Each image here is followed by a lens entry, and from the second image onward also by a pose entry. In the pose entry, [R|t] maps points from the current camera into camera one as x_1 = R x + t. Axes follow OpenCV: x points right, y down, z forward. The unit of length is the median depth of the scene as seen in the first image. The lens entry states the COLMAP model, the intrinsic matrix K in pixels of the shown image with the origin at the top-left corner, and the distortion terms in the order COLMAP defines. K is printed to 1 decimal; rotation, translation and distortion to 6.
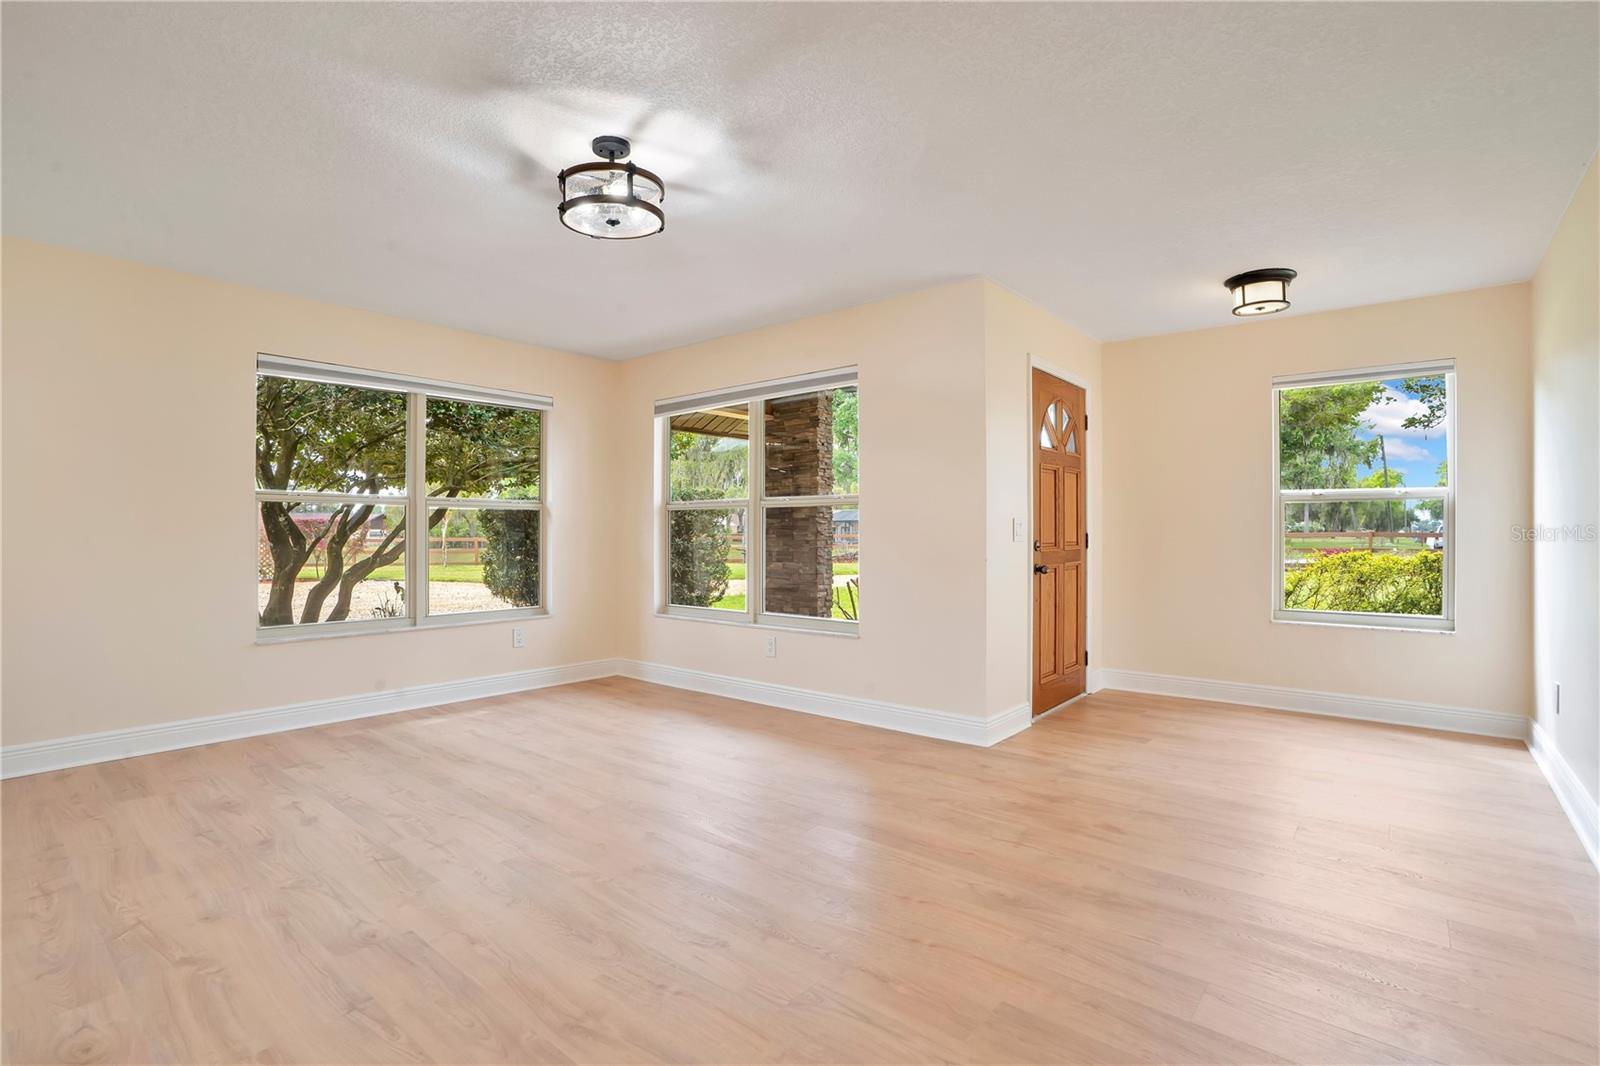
lens RADIAL K [[775.4, 0, 800.1], [0, 775.4, 538.4], [0, 0, 1]] dist [-0.036633, -0.000267]
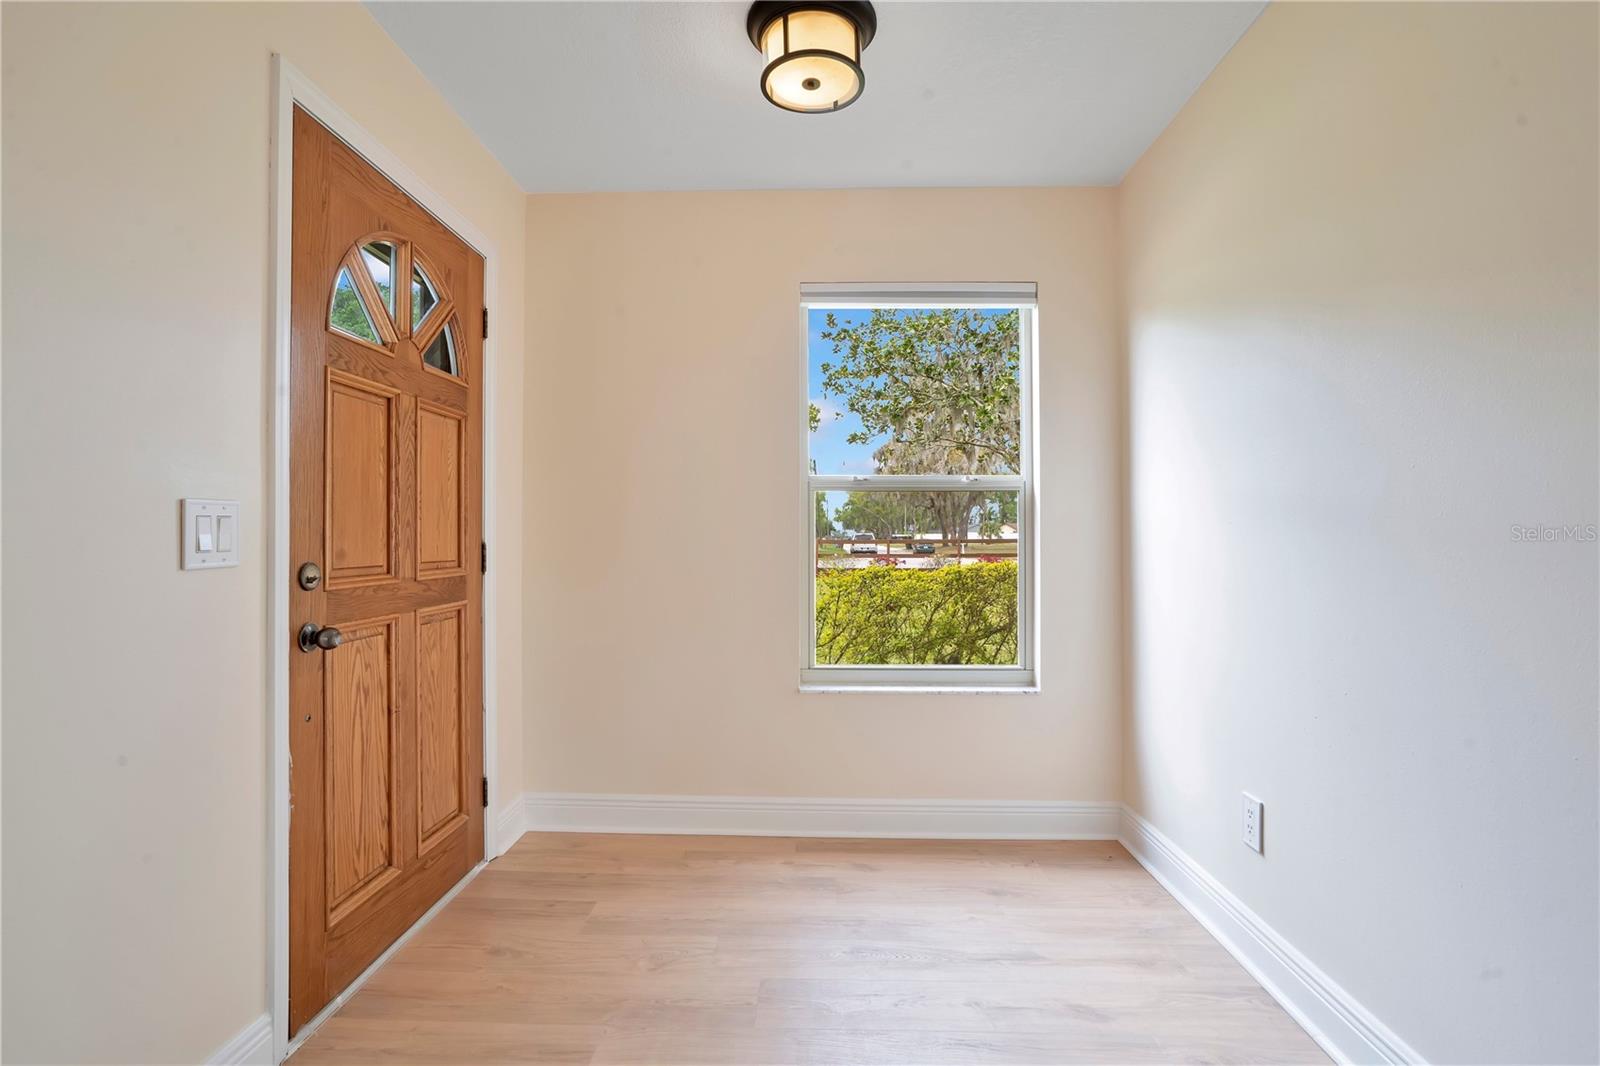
lens RADIAL K [[775.4, 0, 800.4], [0, 775.4, 537.2], [0, 0, 1]] dist [-0.036633, -0.000267]
pose [[0.798119, 0.003483, 0.602490, 0.235041], [0.002795, 0.999951, -0.009484, -0.004636], [-0.602494, 0.009253, 0.798070, 0.477698]]
